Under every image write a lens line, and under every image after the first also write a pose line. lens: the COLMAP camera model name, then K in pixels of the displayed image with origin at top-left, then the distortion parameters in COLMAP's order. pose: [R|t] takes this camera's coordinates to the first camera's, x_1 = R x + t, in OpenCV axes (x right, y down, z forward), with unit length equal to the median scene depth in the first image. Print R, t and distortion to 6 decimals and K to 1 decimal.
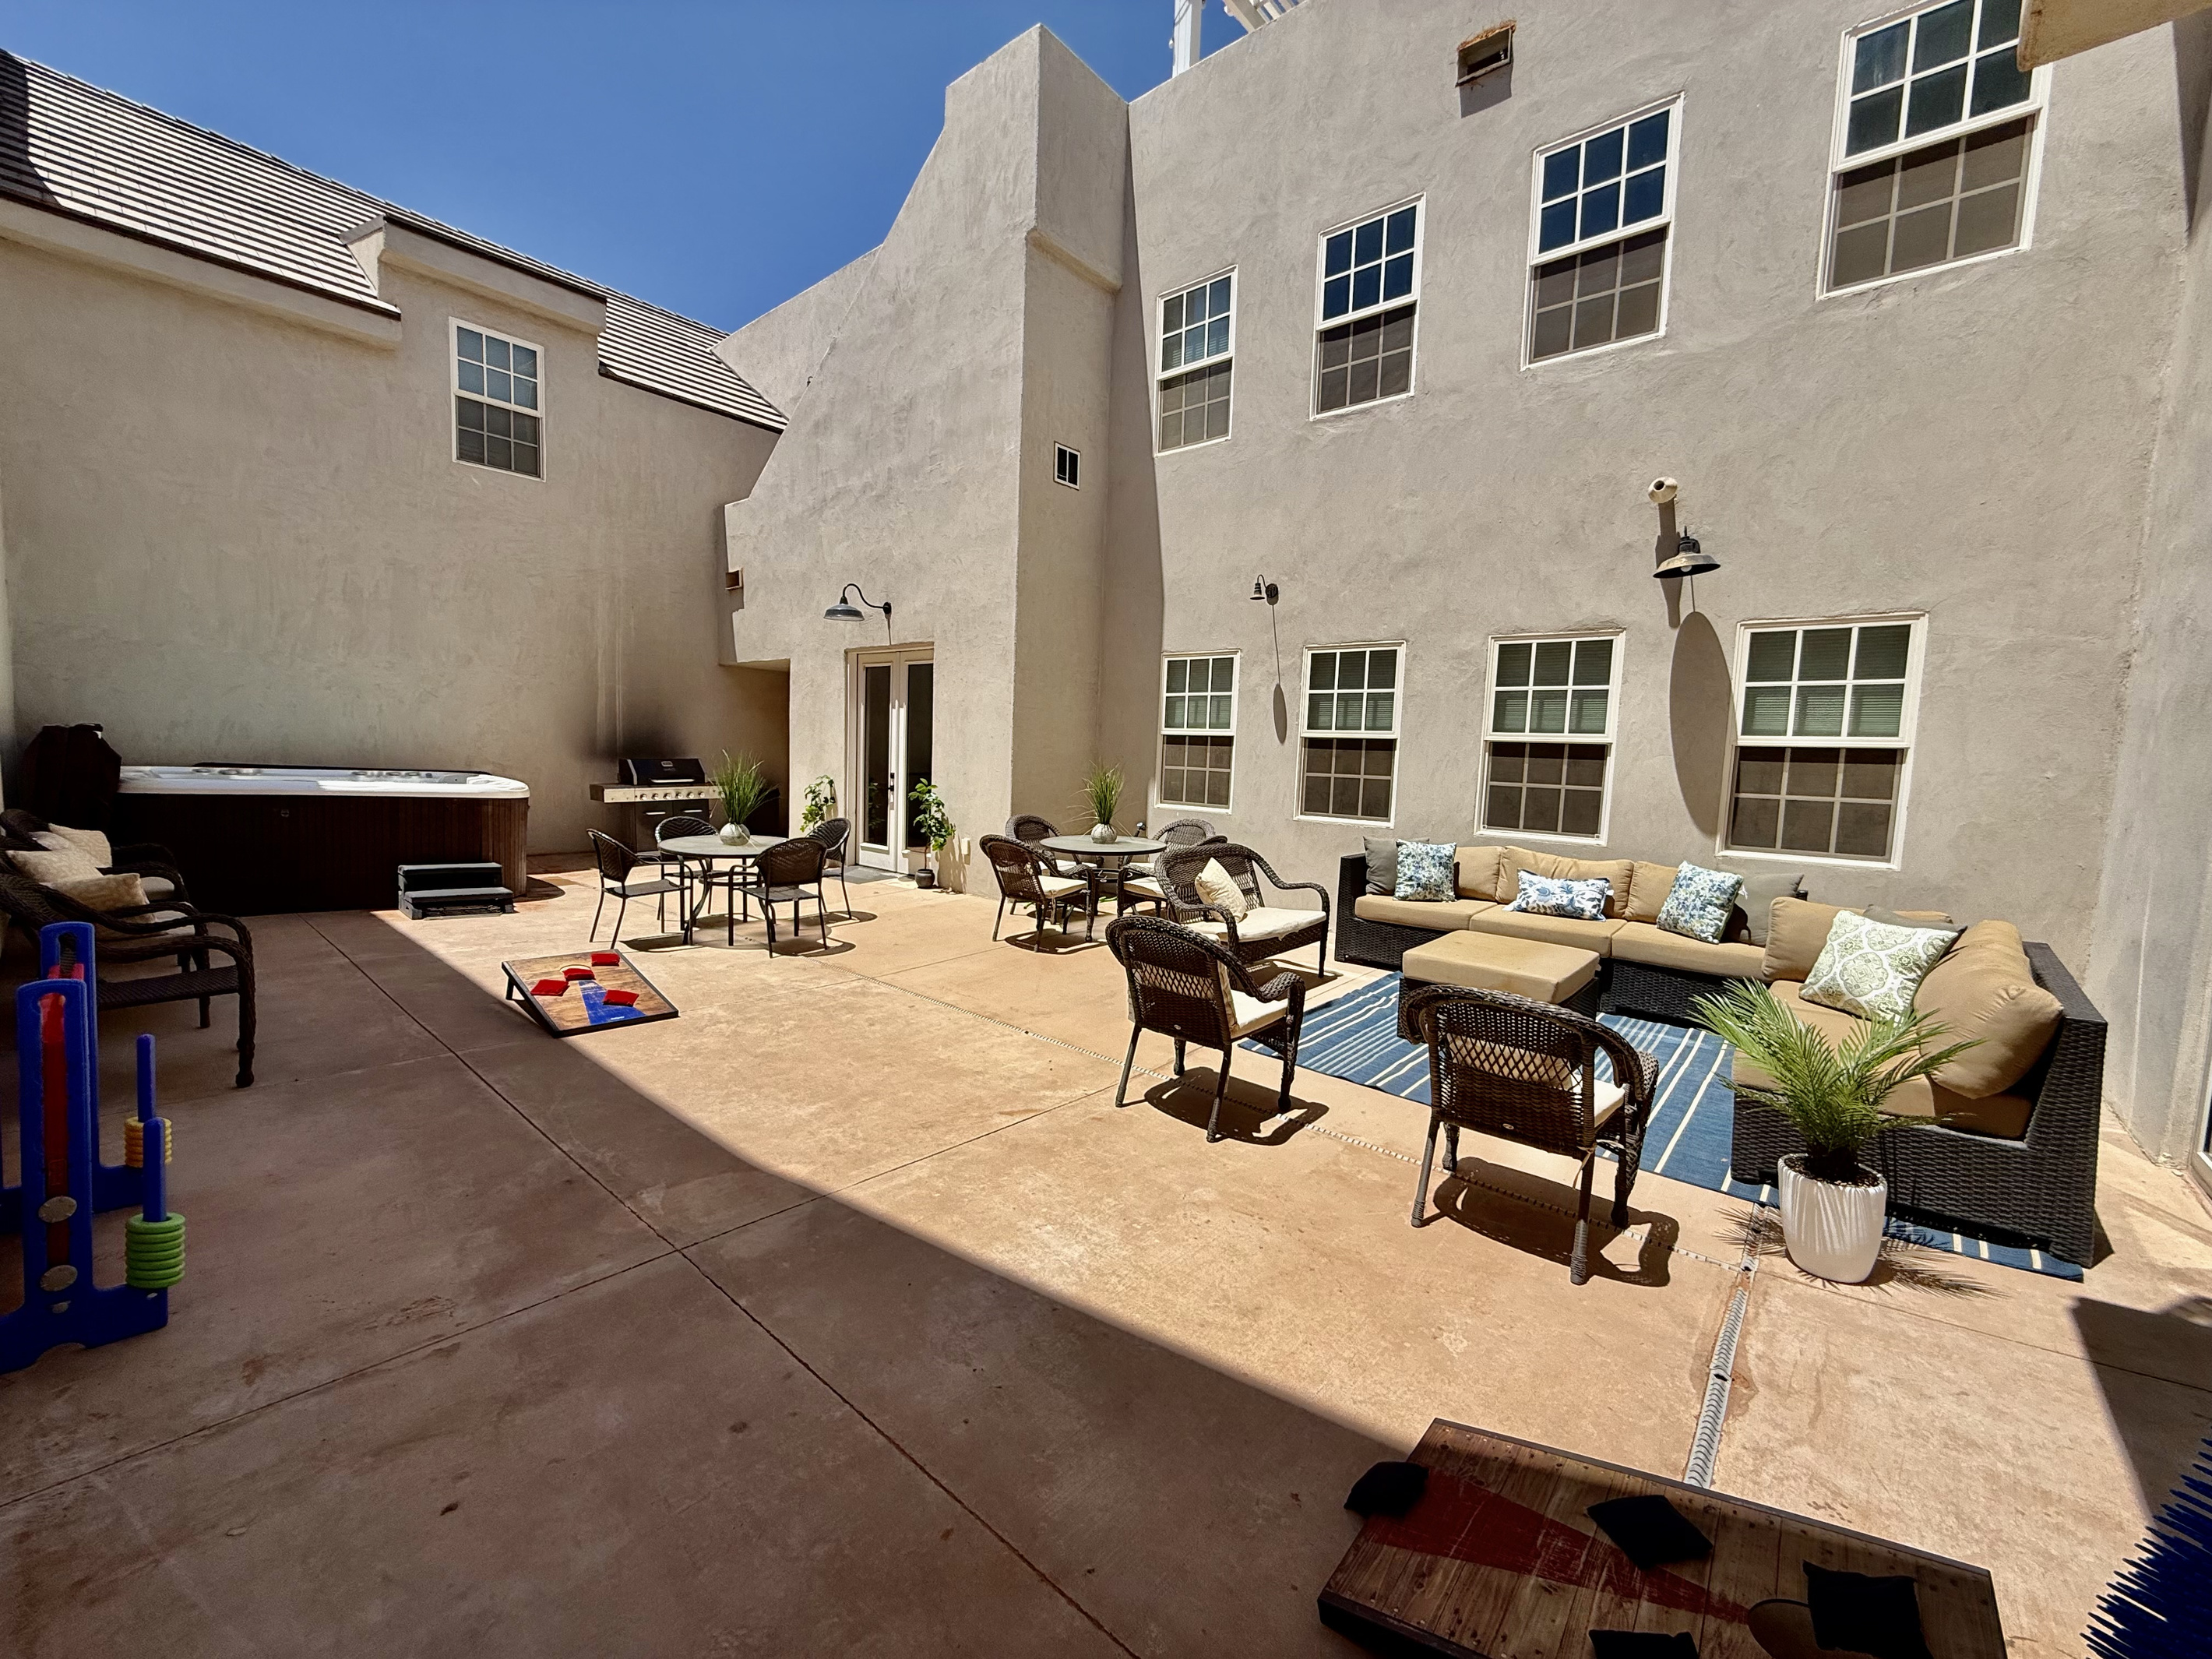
lens RADIAL K [[880.0, 0, 1098.8], [0, 880.0, 830.3], [0, 0, 1]] dist [-0.000978, 0.000272]
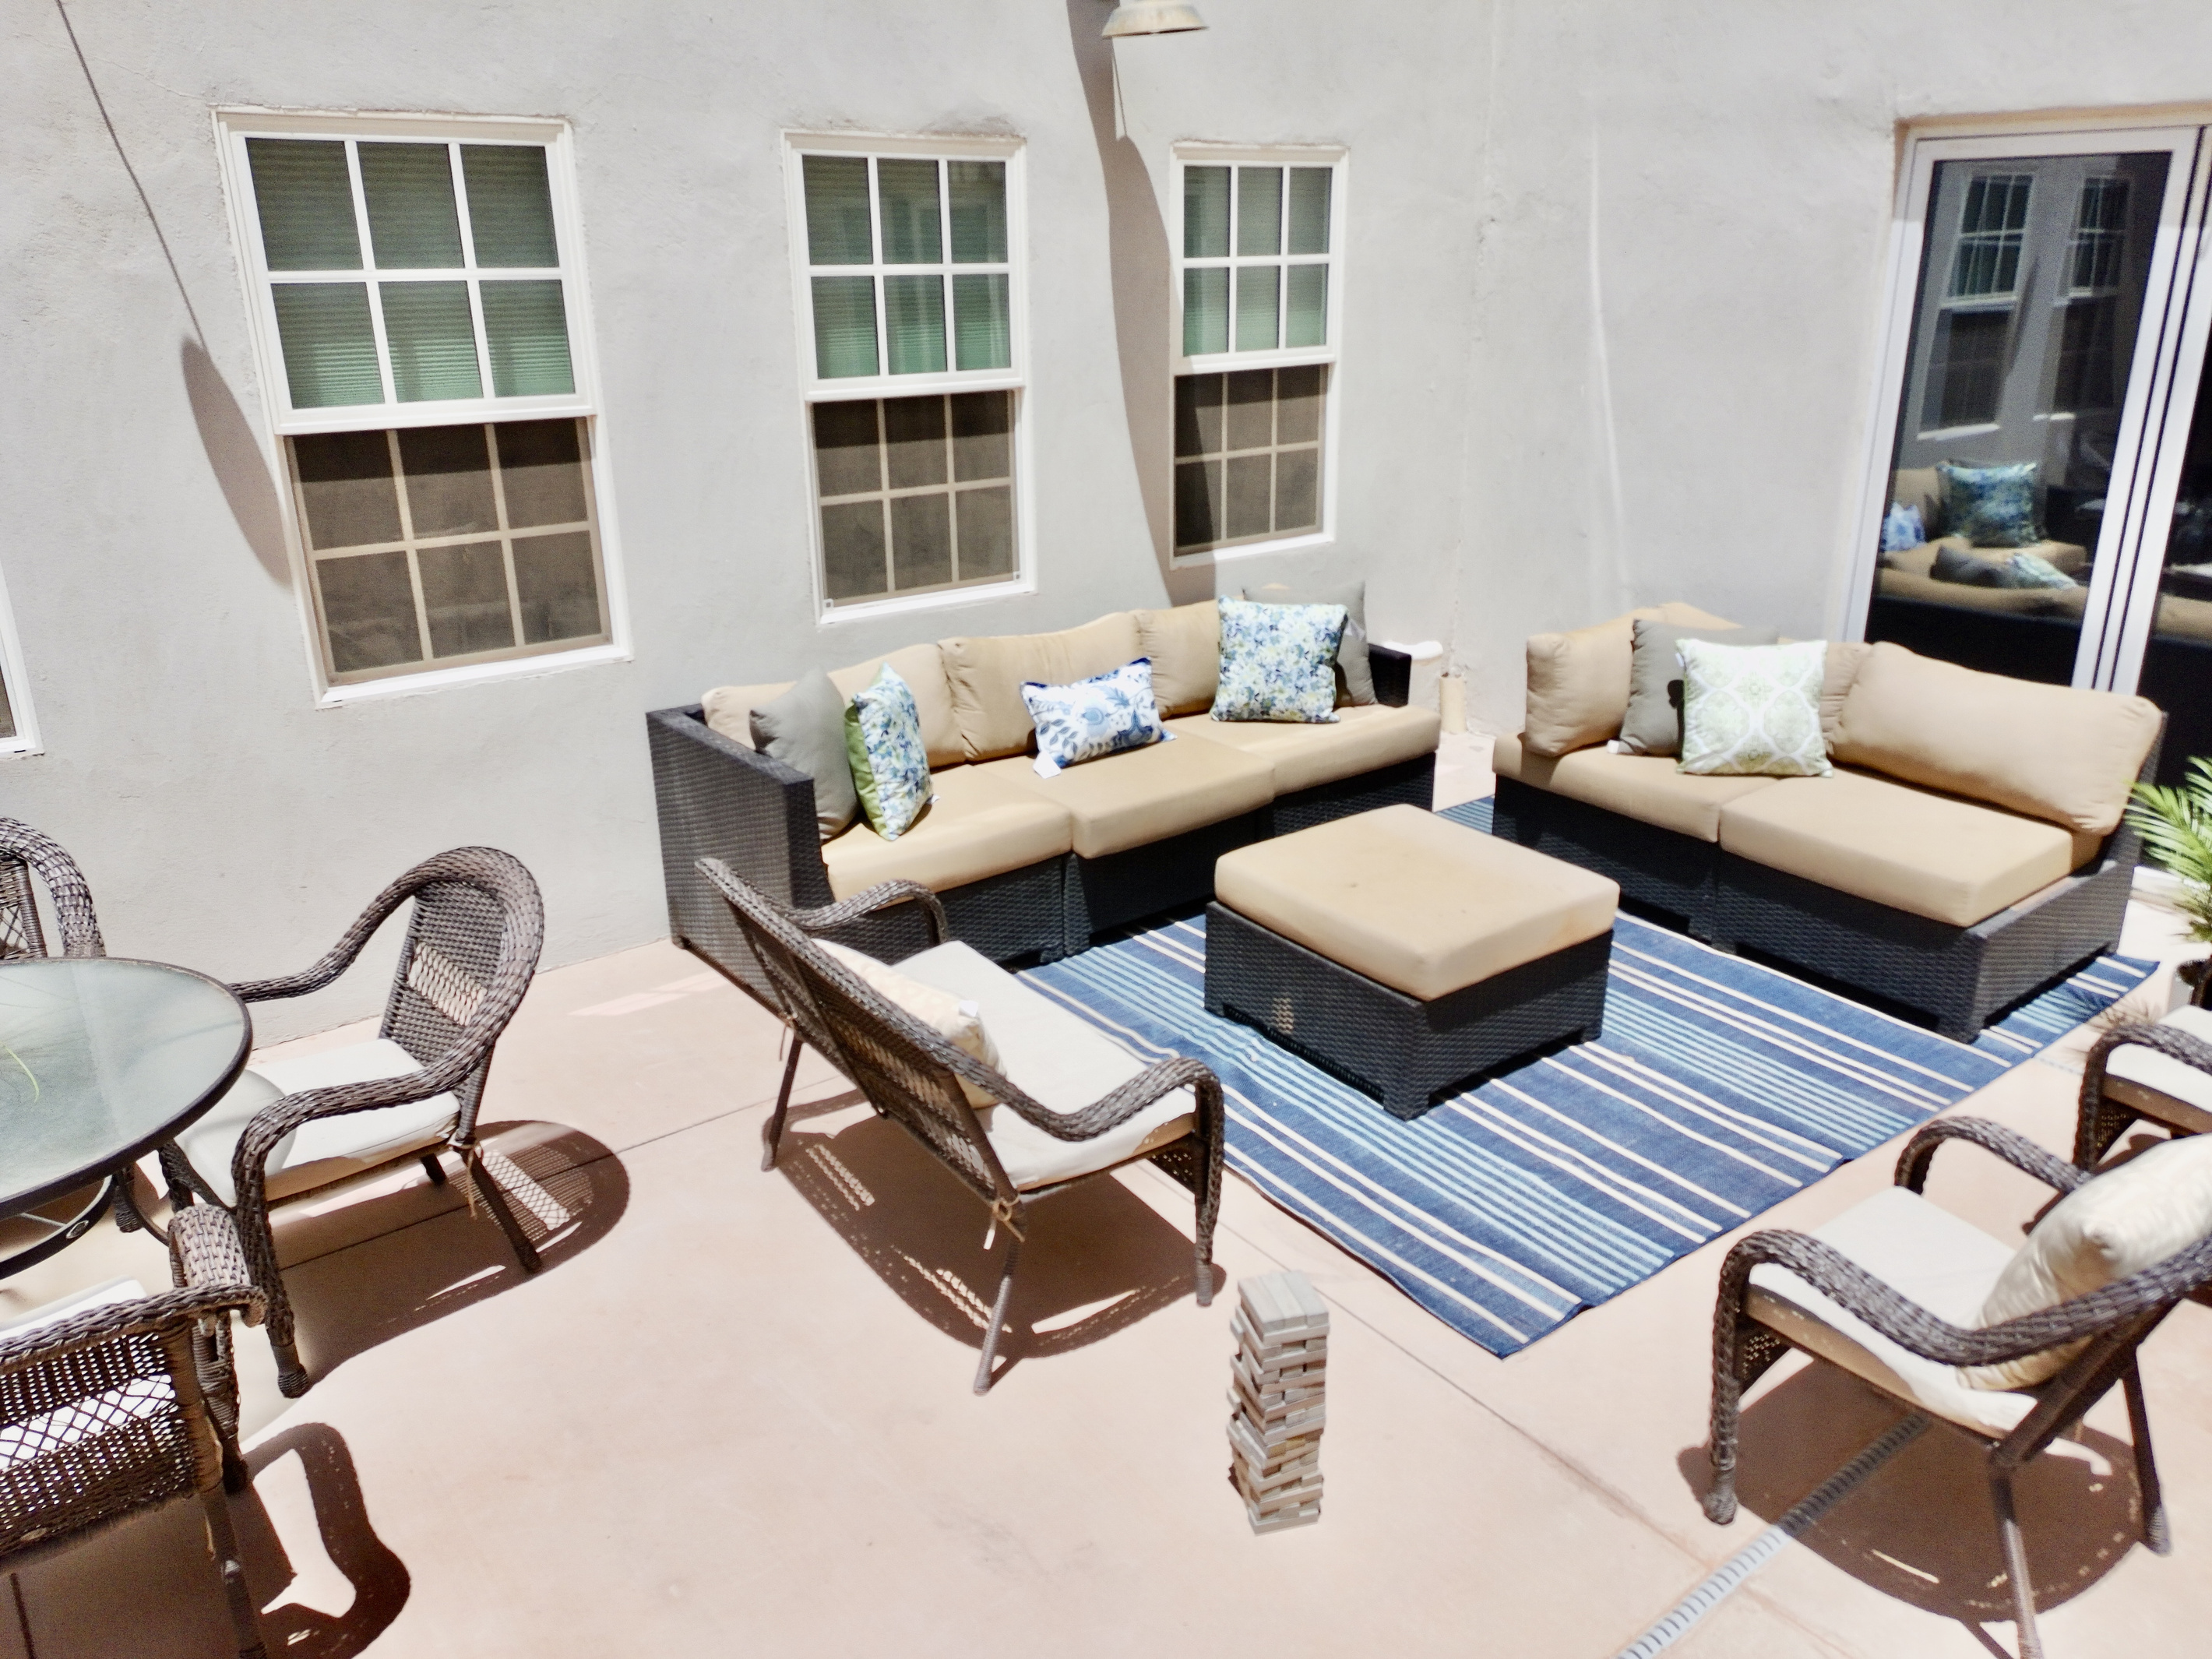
lens RADIAL K [[1635.8, 0, 1108.9], [0, 1635.8, 814.8], [0, 0, 1]] dist [0.074016, -0.071161]
pose [[0.192745, -0.355365, 0.914639, -0.302546], [0.106615, 0.934184, 0.340491, -0.163023], [-0.975440, 0.031887, 0.217946, 0.670346]]
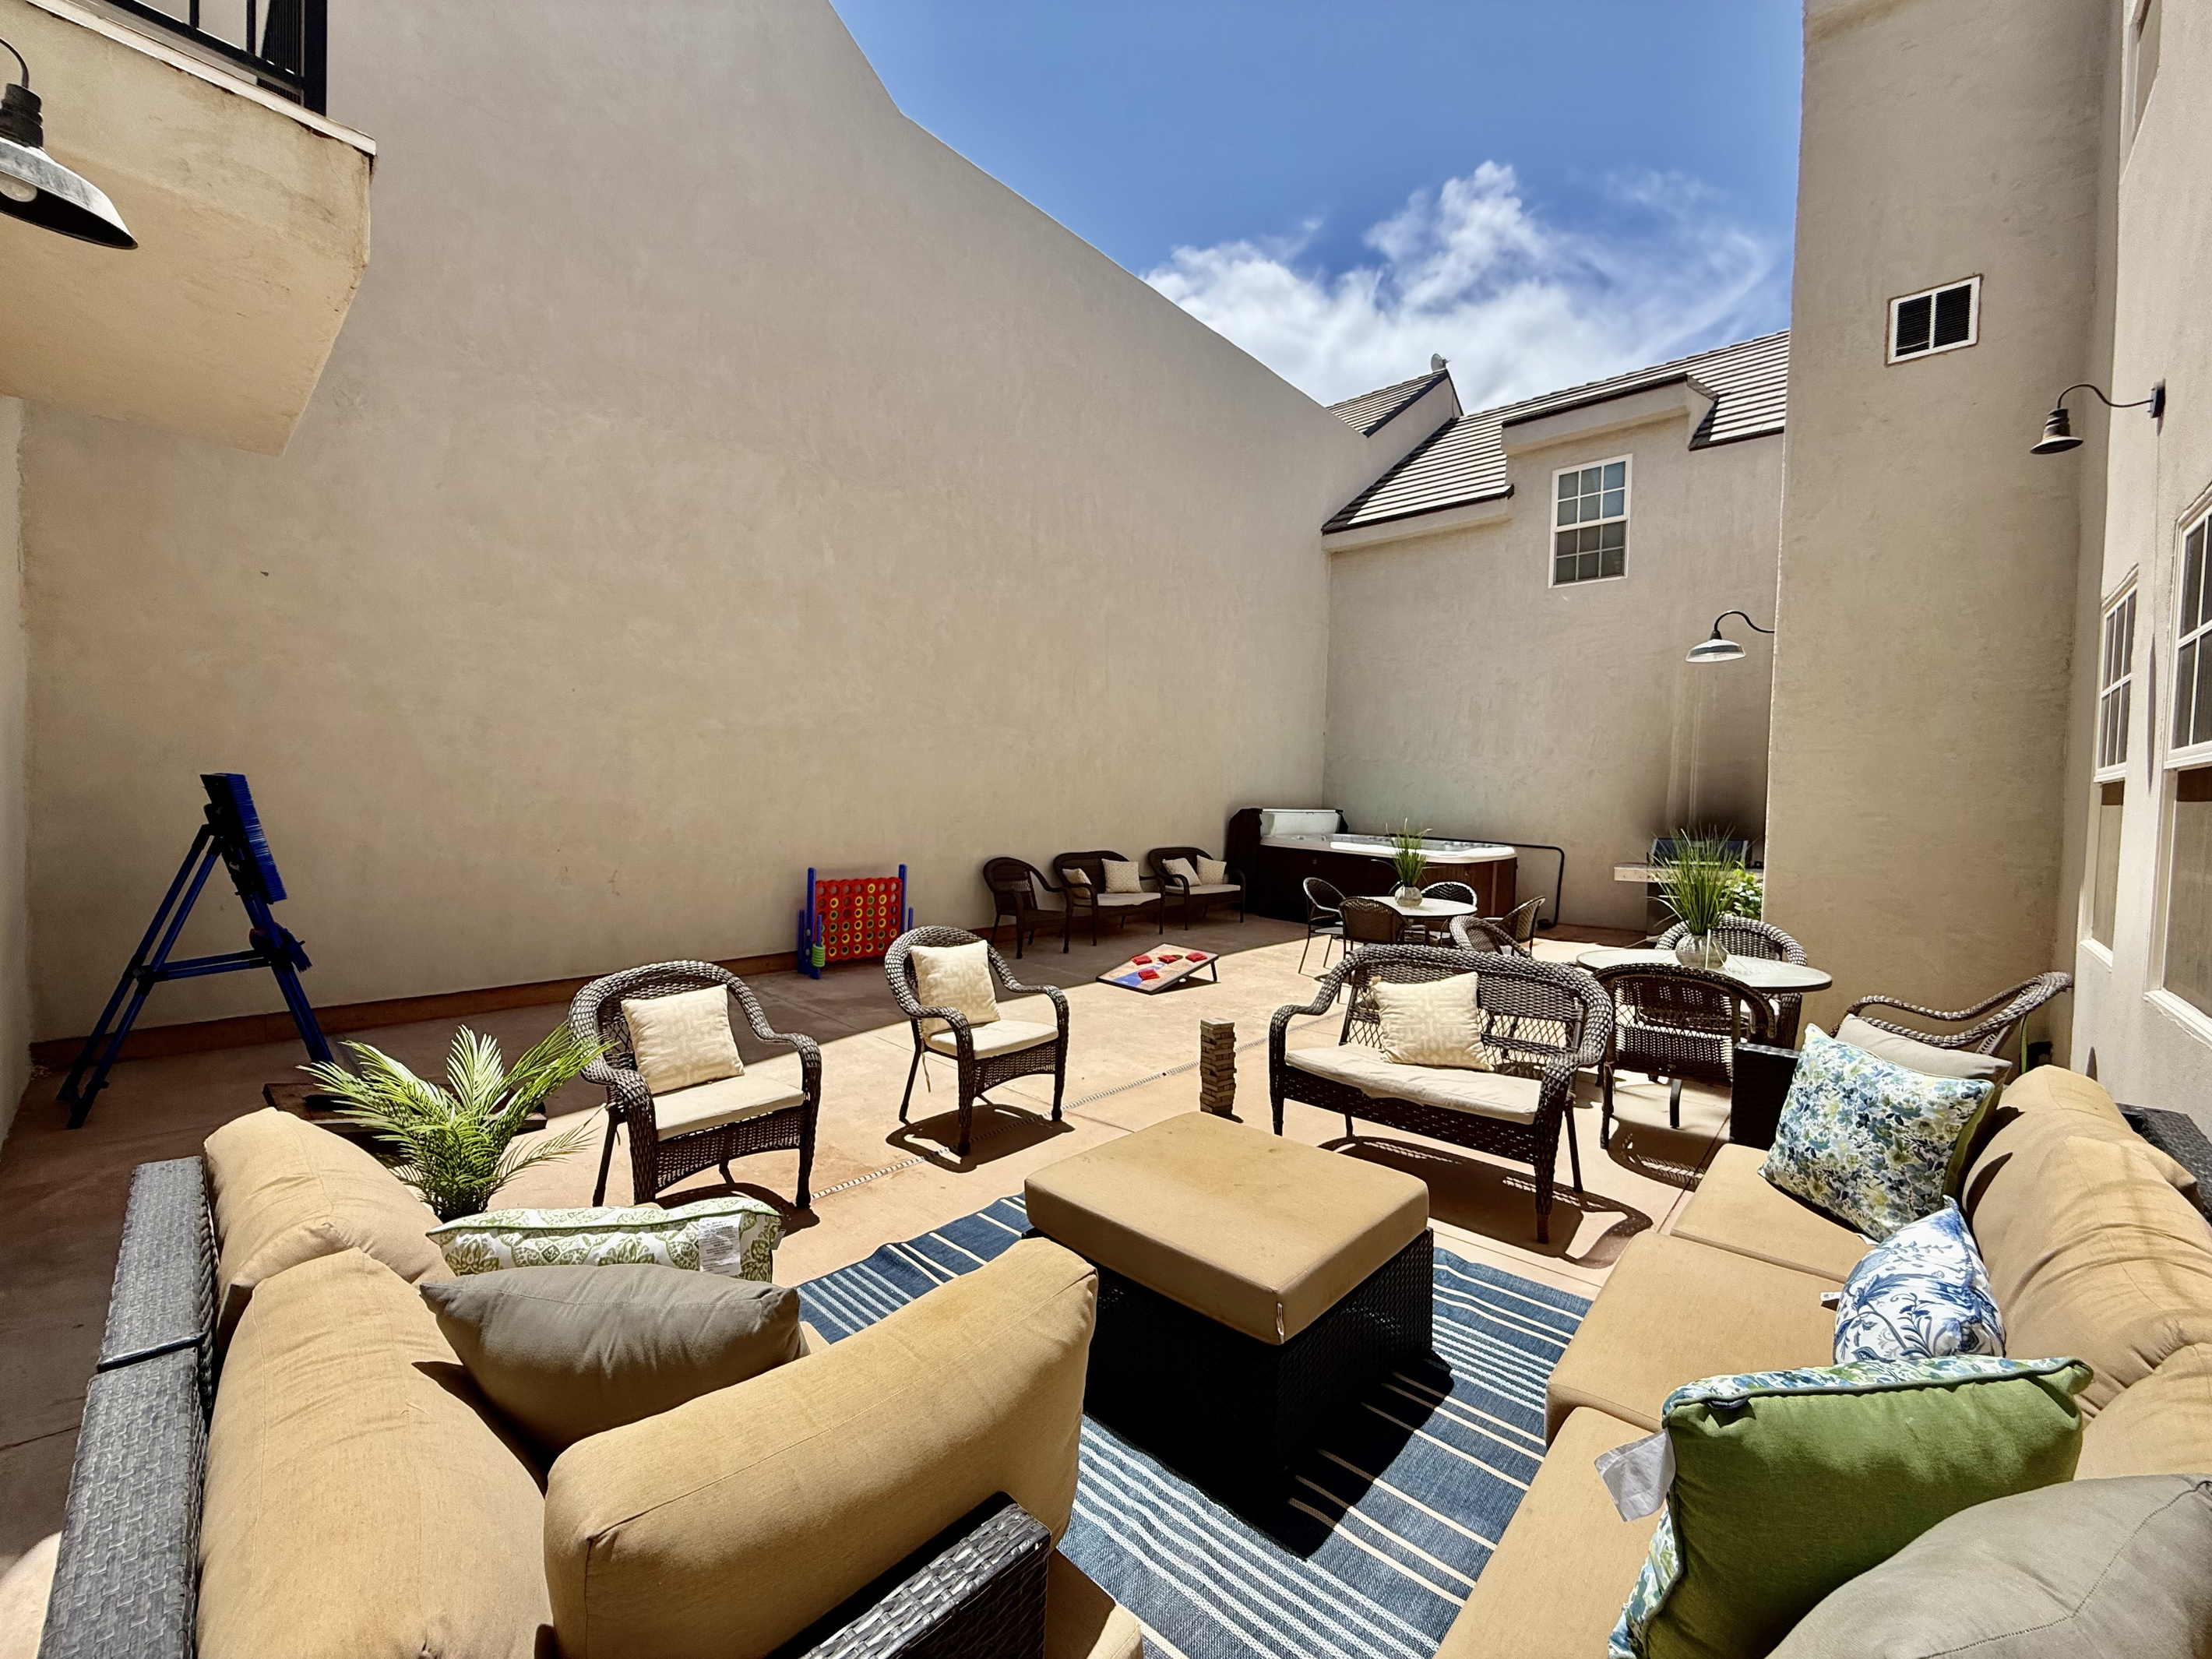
lens RADIAL K [[880.0, 0, 1095.4], [0, 880.0, 829.4], [0, 0, 1]] dist [-0.000978, 0.000272]
pose [[-0.025869, -0.000021, -0.999665, 0.669705], [-0.113680, 0.993513, 0.002920, -0.036363], [0.993181, 0.113717, -0.025704, 0.633907]]
